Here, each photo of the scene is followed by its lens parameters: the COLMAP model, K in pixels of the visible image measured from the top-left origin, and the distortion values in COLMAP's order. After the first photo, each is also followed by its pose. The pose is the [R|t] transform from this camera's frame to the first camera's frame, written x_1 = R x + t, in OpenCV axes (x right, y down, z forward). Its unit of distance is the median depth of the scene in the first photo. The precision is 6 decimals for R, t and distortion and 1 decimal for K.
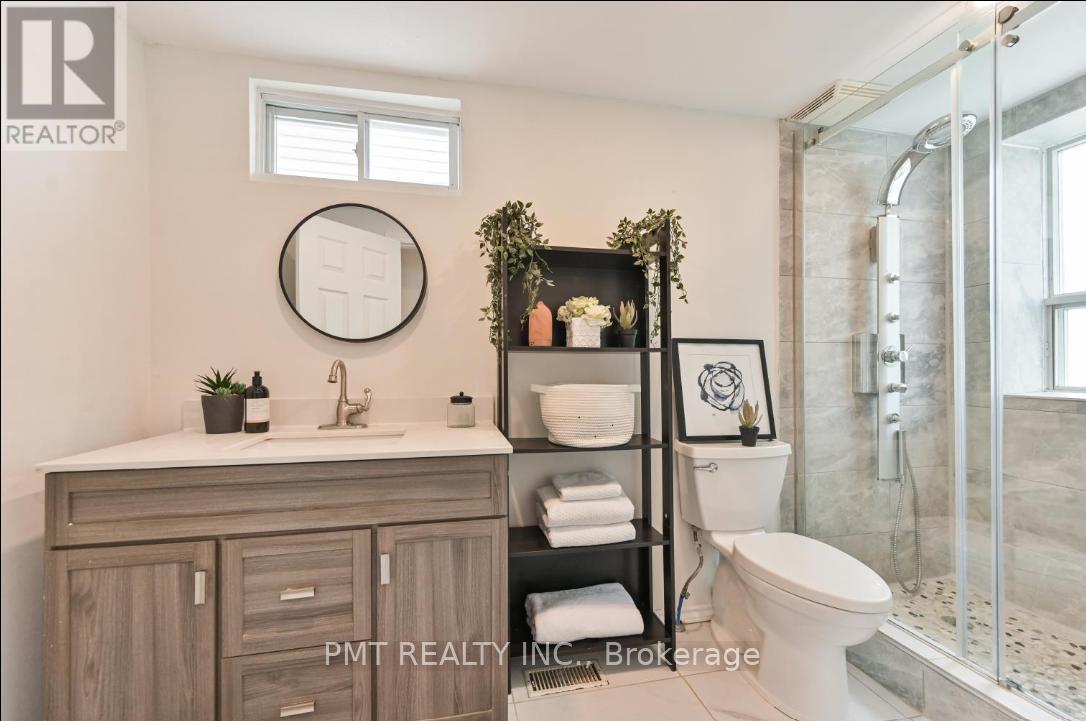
lens RADIAL K [[429.4, 0, 537.2], [0, 429.4, 366.3], [0, 0, 1]] dist [0.001837, -0.000207]
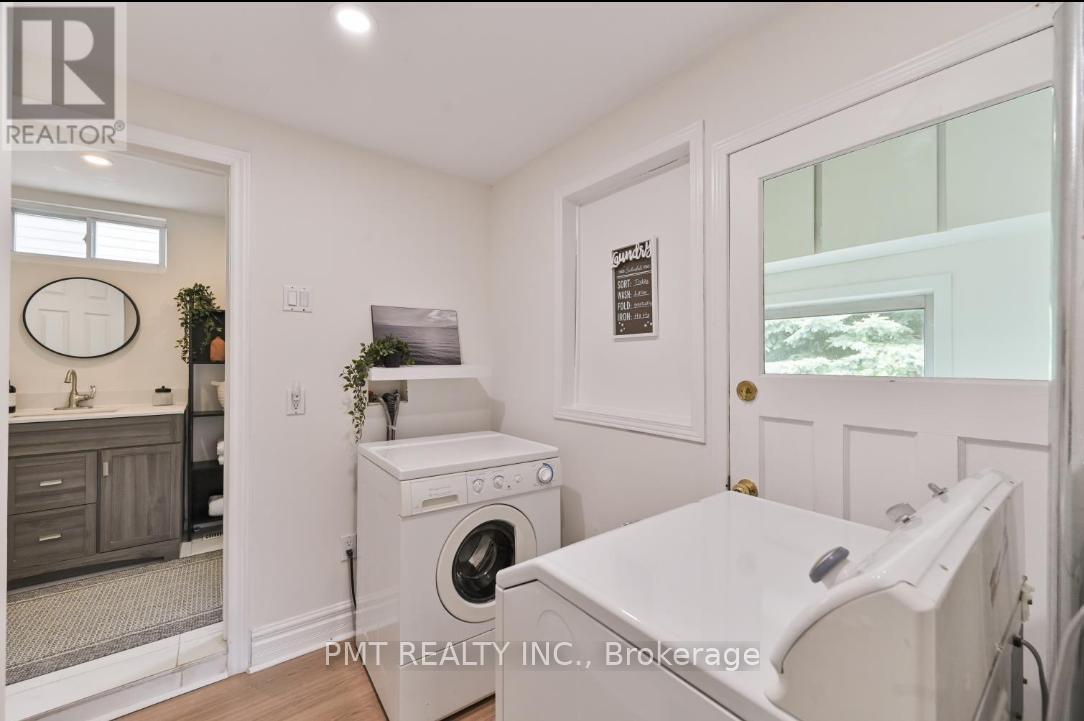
lens RADIAL K [[432.9, 0, 537.9], [0, 432.9, 354.1], [0, 0, 1]] dist [0.000132, -0.000053]
pose [[0.902028, 0.008444, 0.431595, 0.420642], [-0.005187, 0.999949, -0.008722, -0.061702], [-0.431646, 0.005629, 0.902025, -1.211725]]
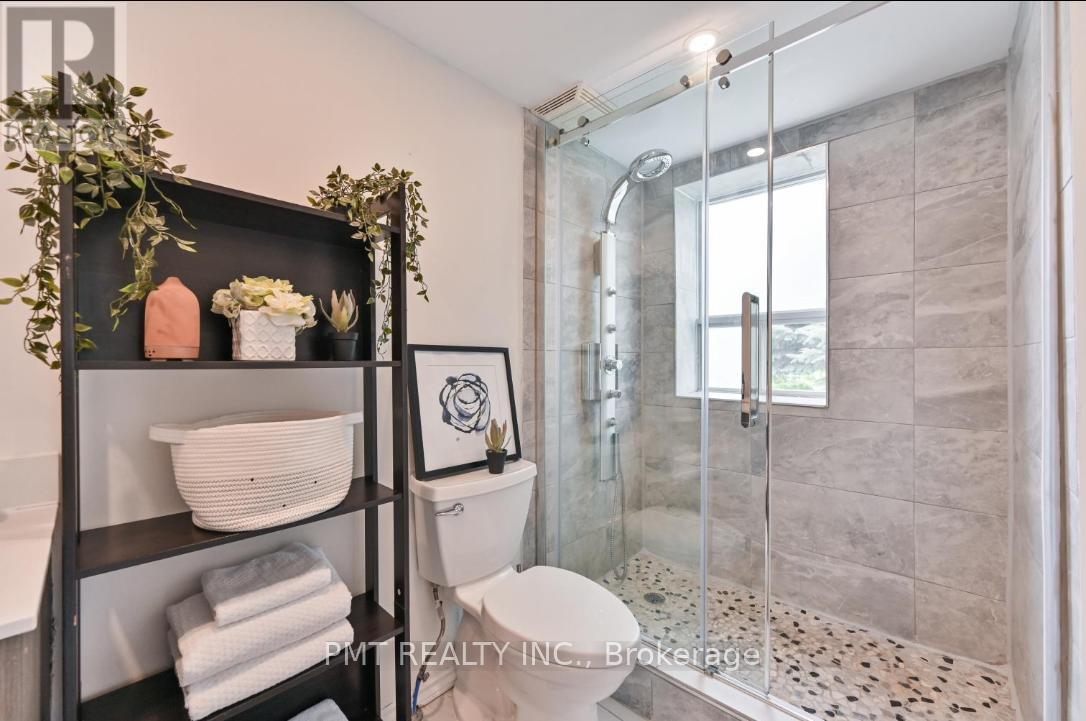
lens RADIAL K [[434.1, 0, 543.0], [0, 434.1, 360.5], [0, 0, 1]] dist [0.000255, -0.000062]
pose [[0.815784, 0.000267, 0.578357, 0.069084], [-0.003915, 0.999980, 0.005060, -0.044809], [-0.578344, -0.006392, 0.815768, 0.245955]]
